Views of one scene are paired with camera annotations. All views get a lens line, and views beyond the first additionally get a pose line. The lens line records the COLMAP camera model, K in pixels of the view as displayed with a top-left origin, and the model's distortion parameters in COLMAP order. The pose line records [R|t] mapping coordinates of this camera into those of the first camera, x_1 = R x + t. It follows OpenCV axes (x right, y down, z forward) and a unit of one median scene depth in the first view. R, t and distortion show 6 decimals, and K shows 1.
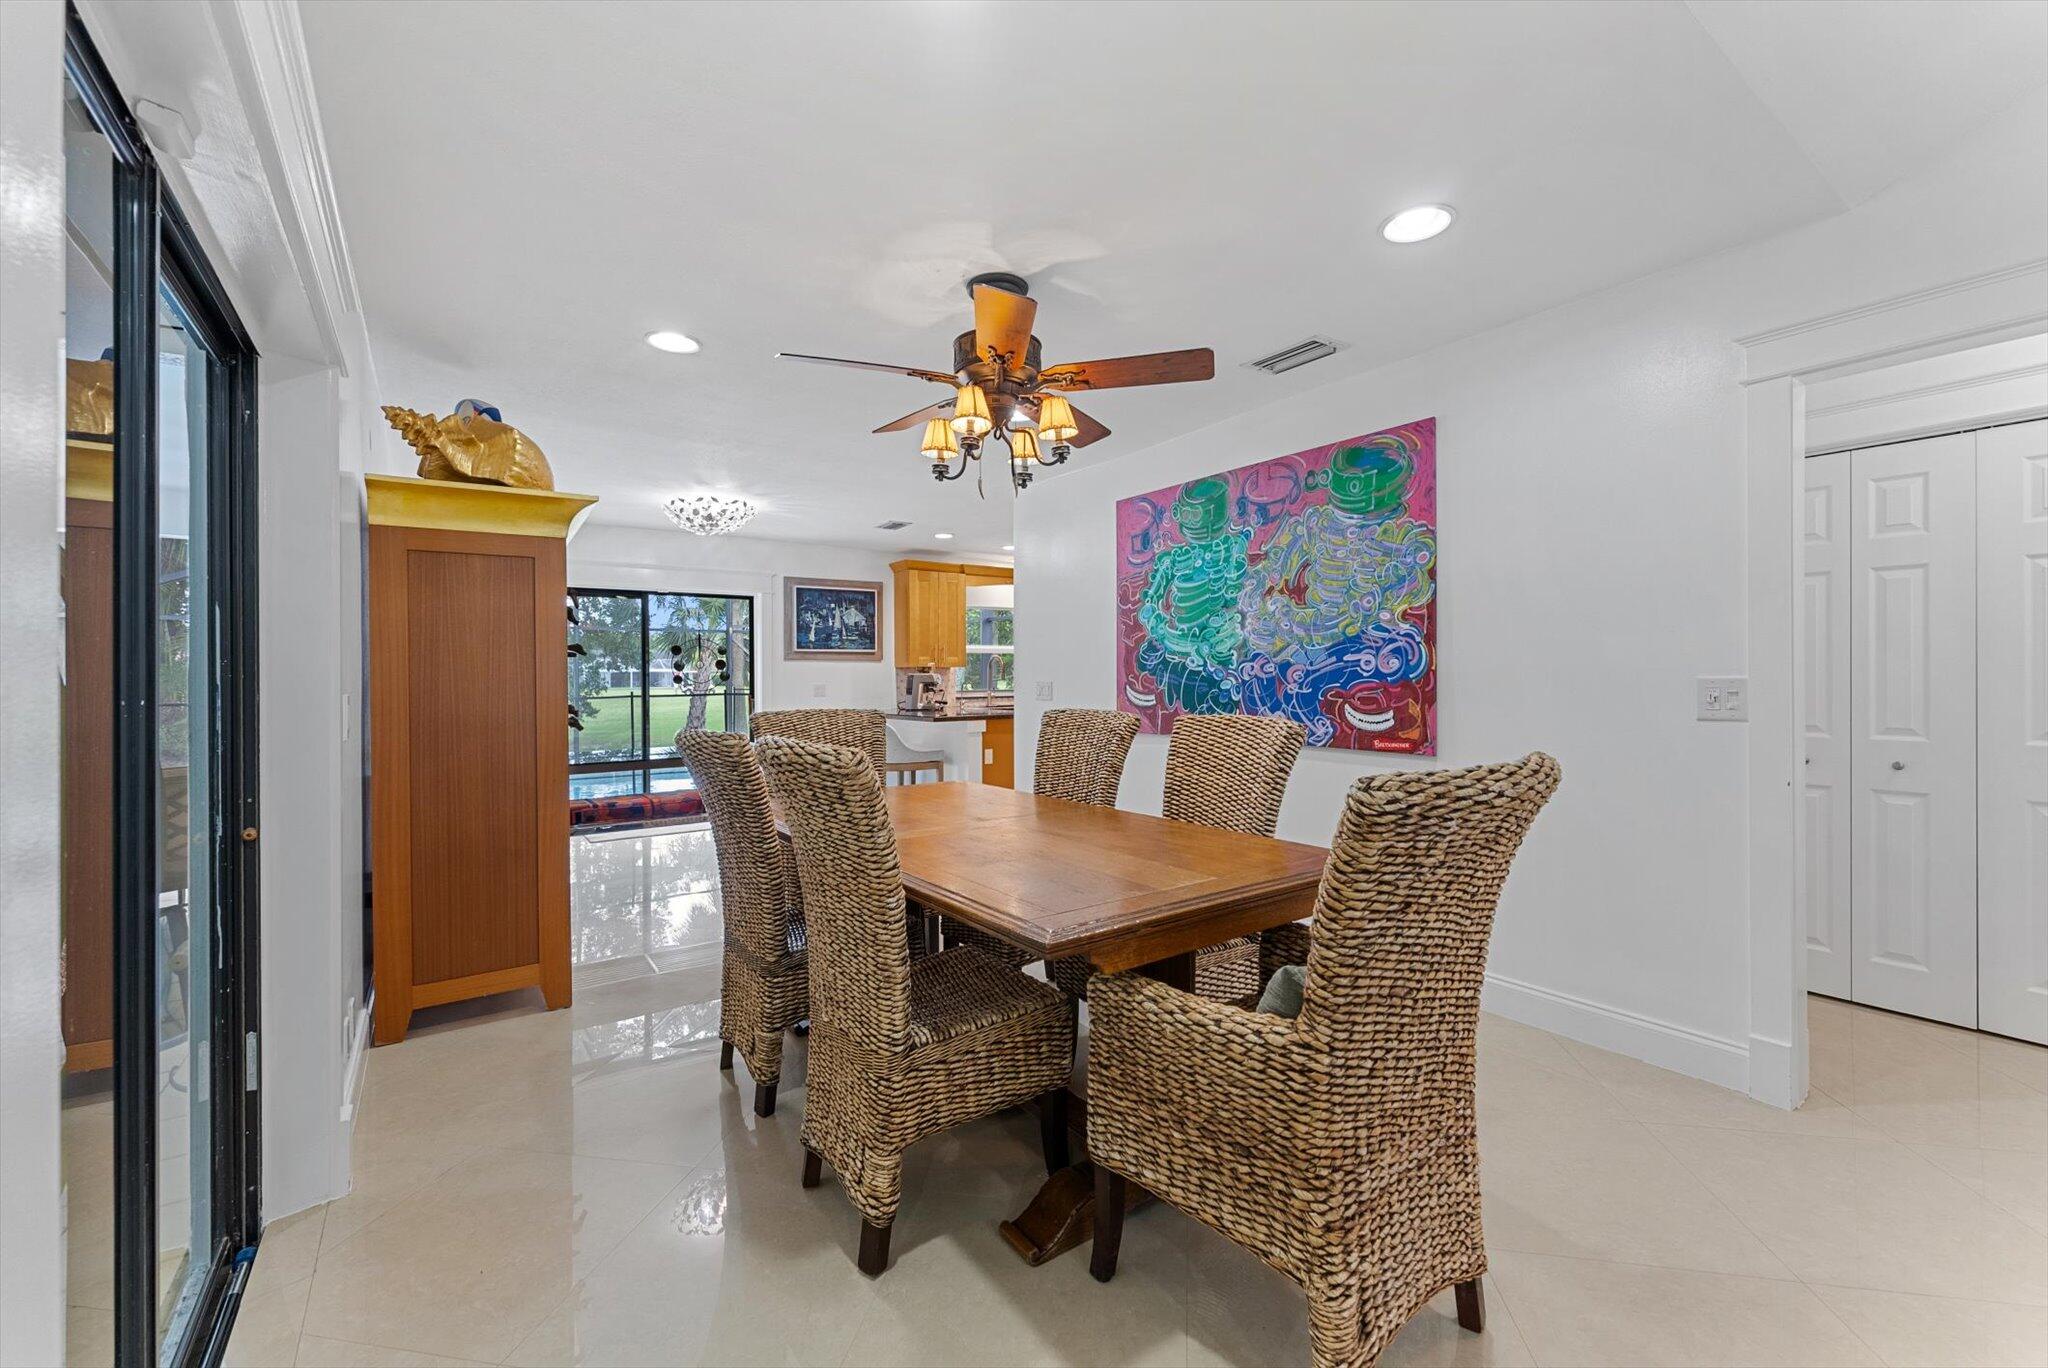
lens RADIAL K [[823.7, 0, 1030.1], [0, 823.7, 684.8], [0, 0, 1]] dist [0.000139, 0.000125]
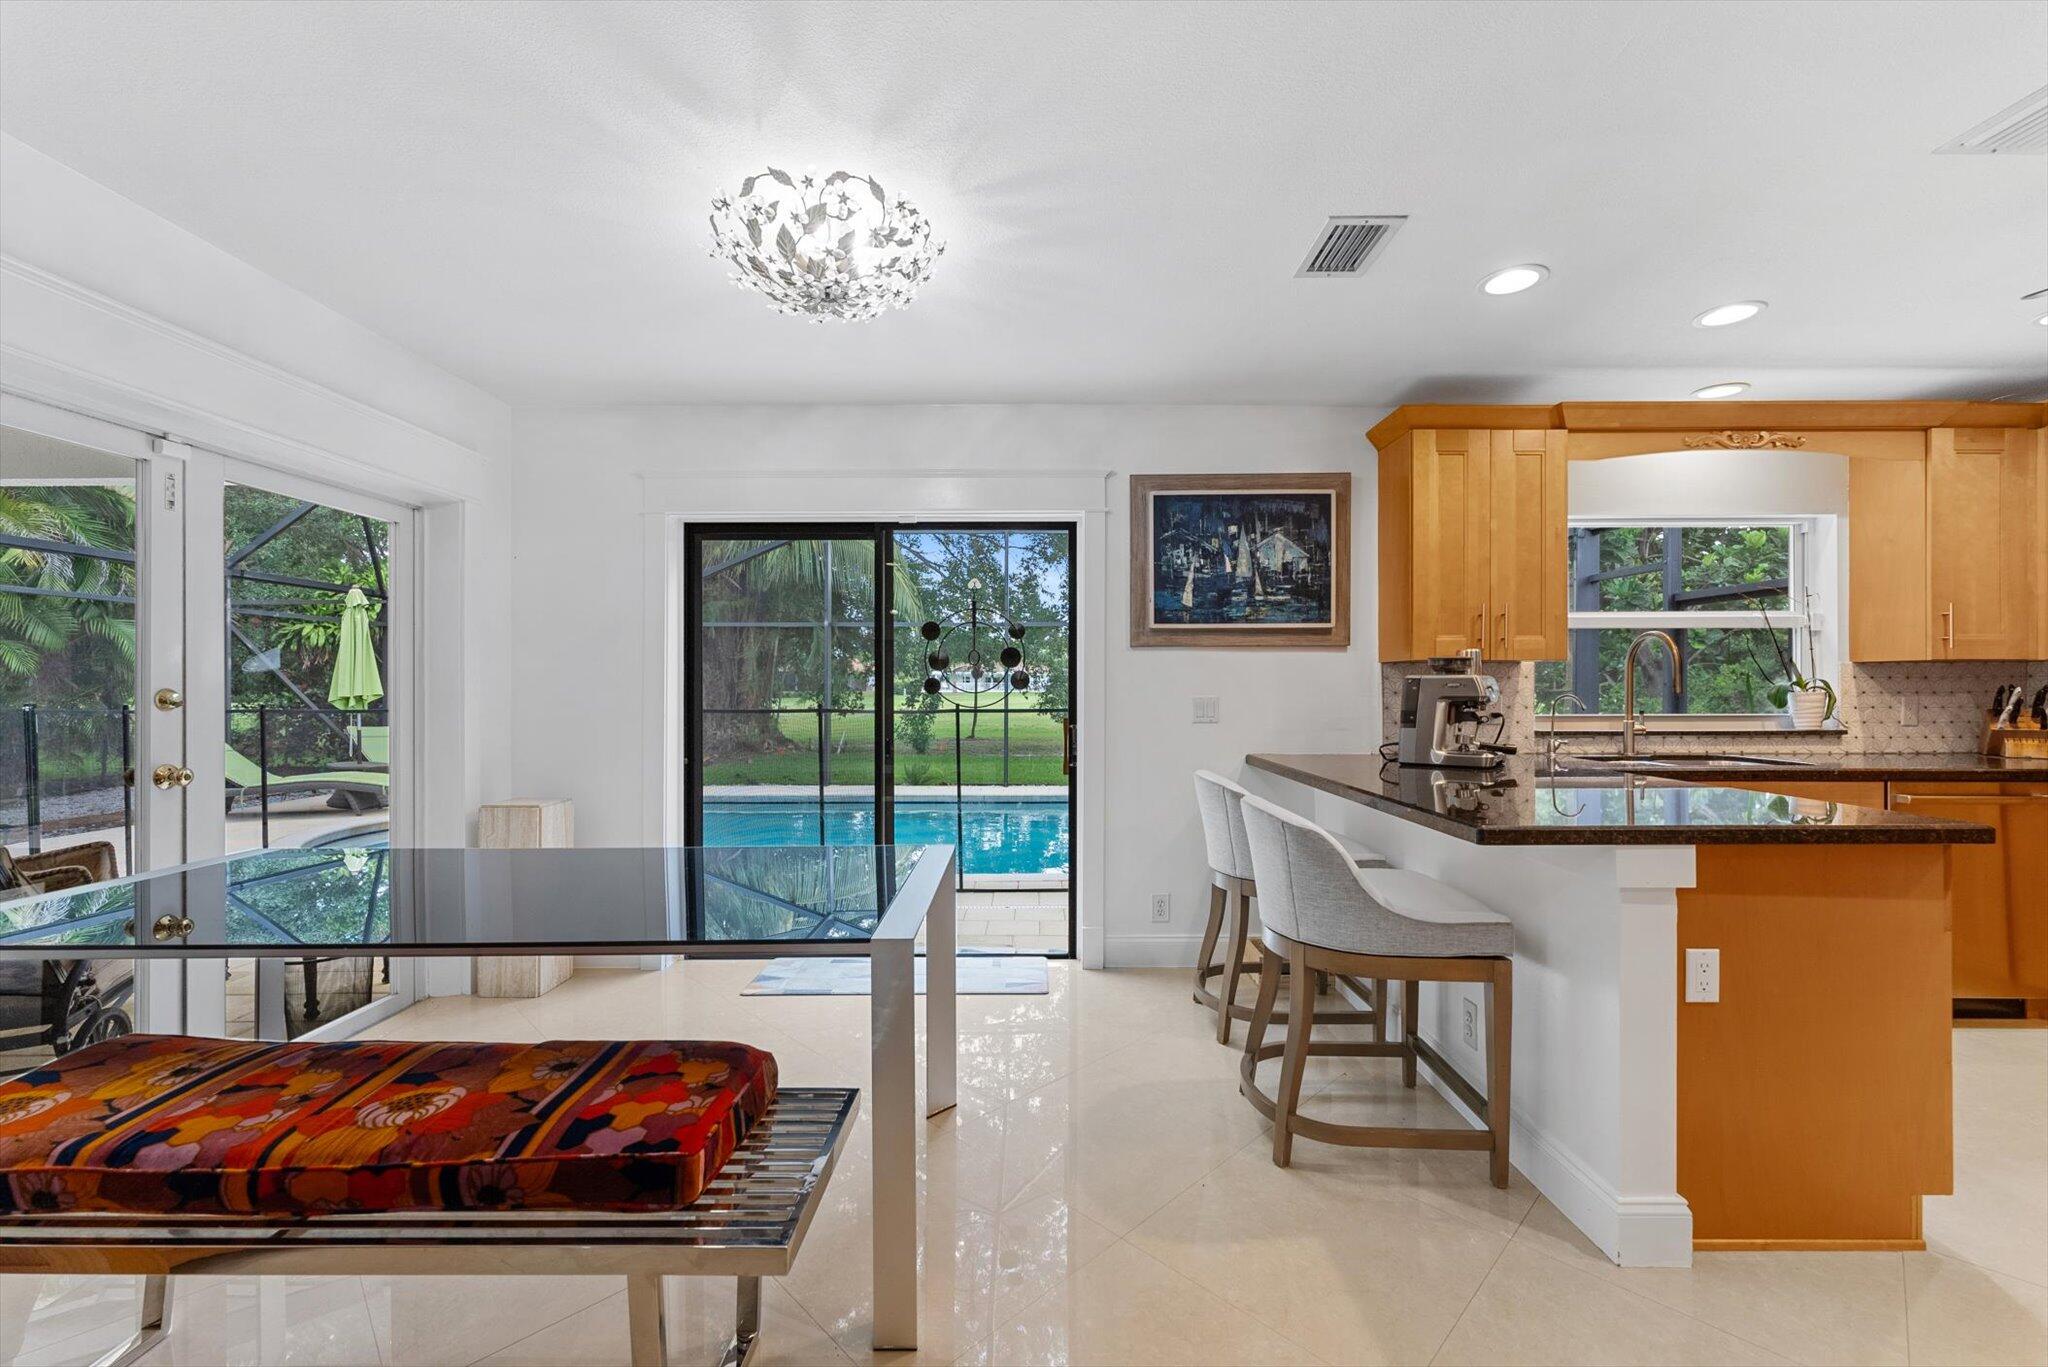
lens RADIAL K [[823.7, 0, 1030.1], [0, 823.7, 684.3], [0, 0, 1]] dist [0.000139, 0.000125]
pose [[0.818611, 0.005765, -0.574320, -0.065650], [-0.010481, 0.999933, -0.004903, -0.005079], [0.574253, 0.010034, 0.818616, 0.554205]]
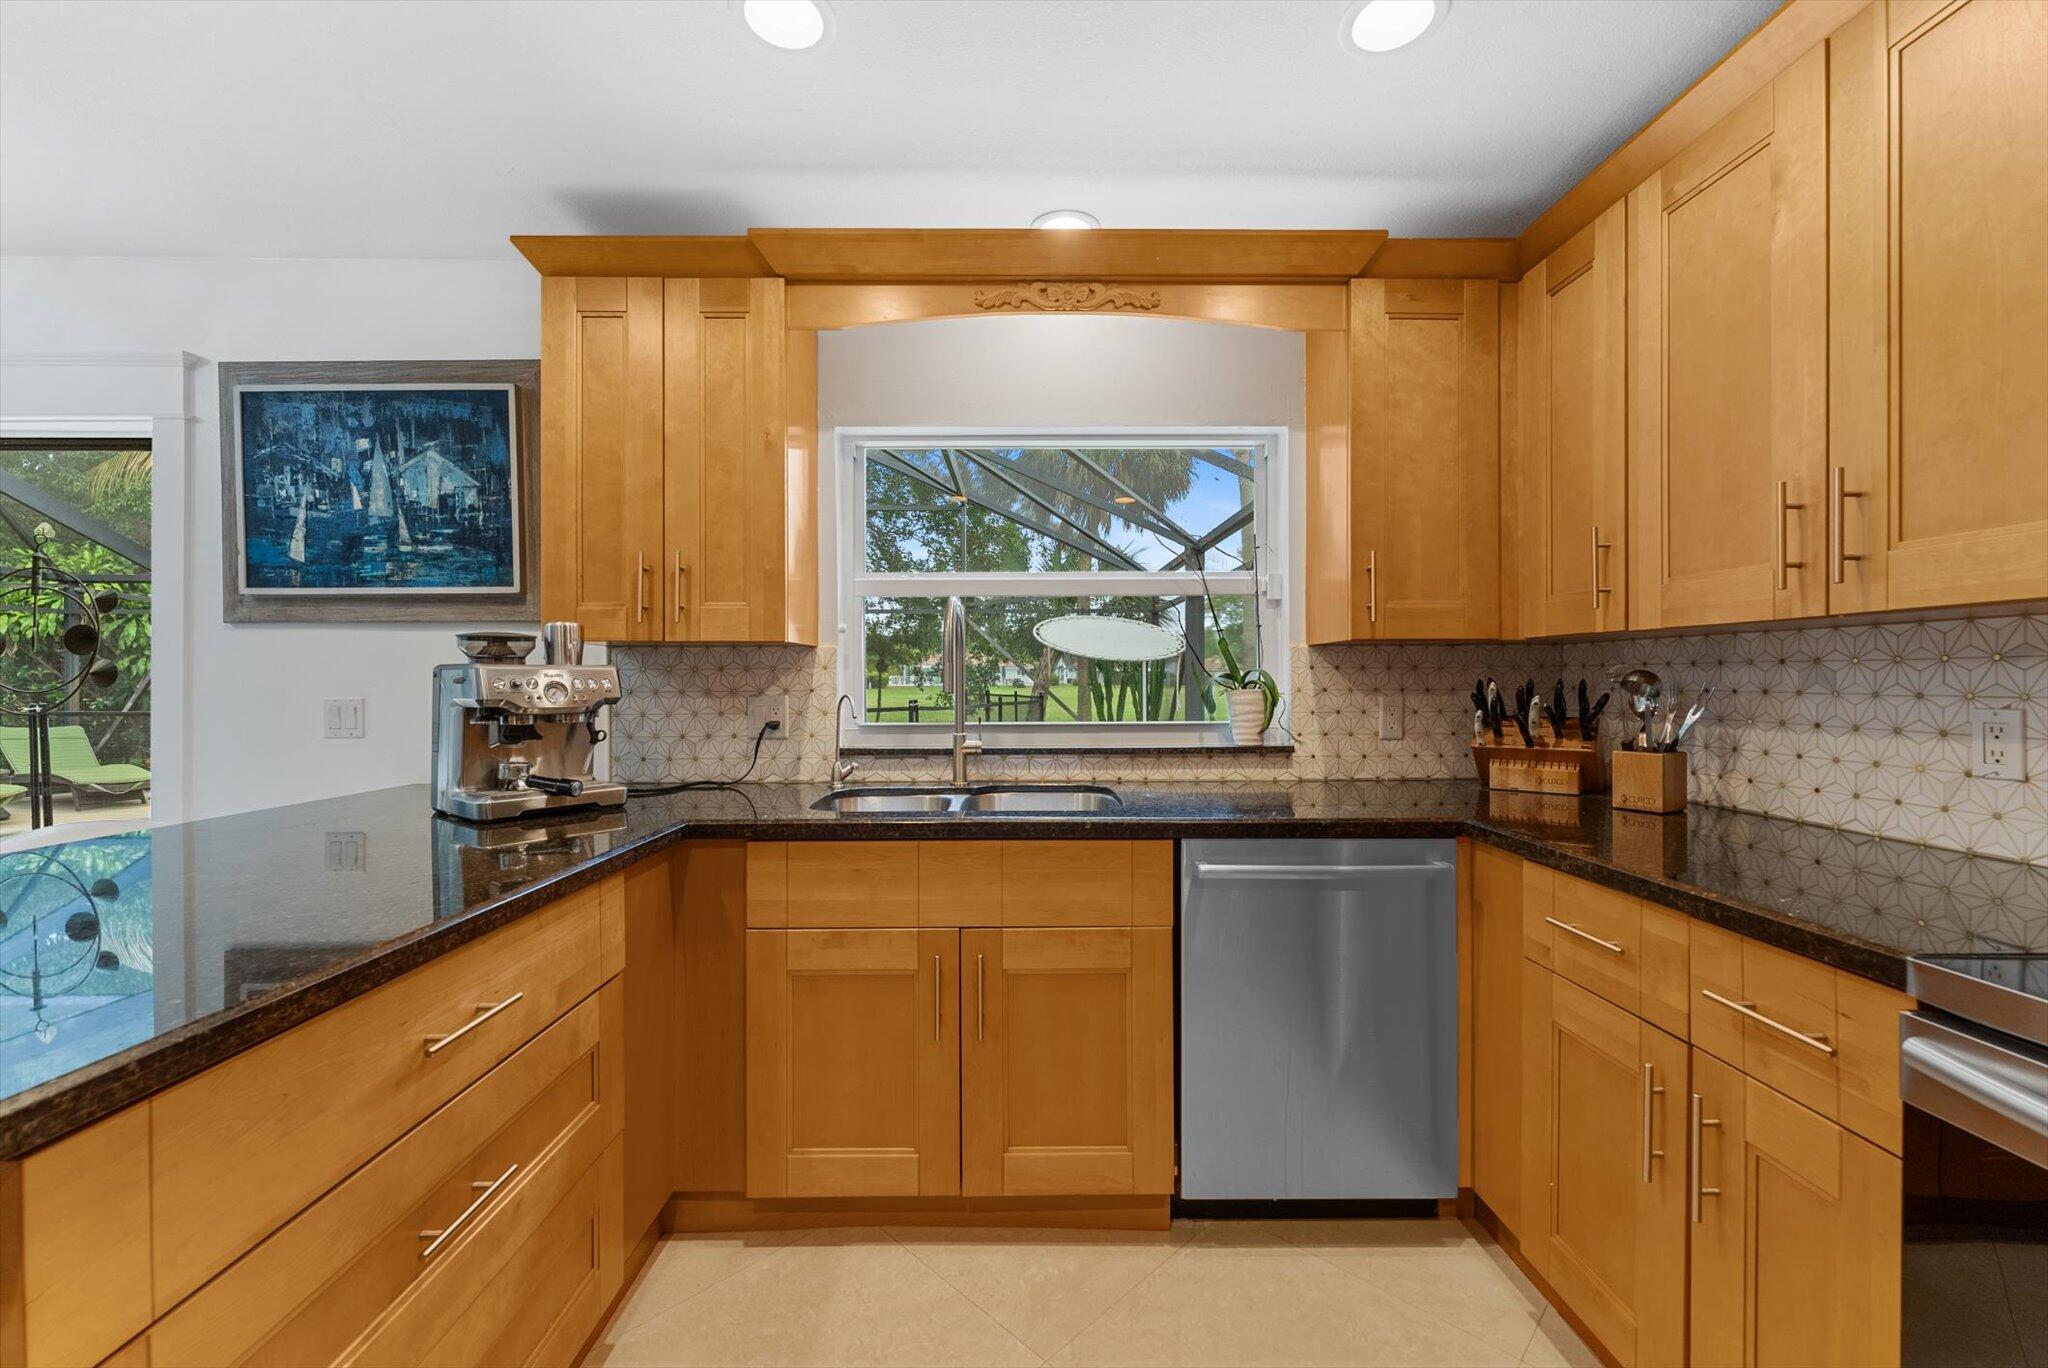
lens RADIAL K [[823.7, 0, 1030.1], [0, 823.7, 684.8], [0, 0, 1]] dist [0.000139, 0.000125]
pose [[0.826128, 0.009647, -0.563400, 0.139835], [-0.008997, 0.999952, 0.003930, -0.009981], [0.563411, 0.001822, 0.826175, 0.888017]]
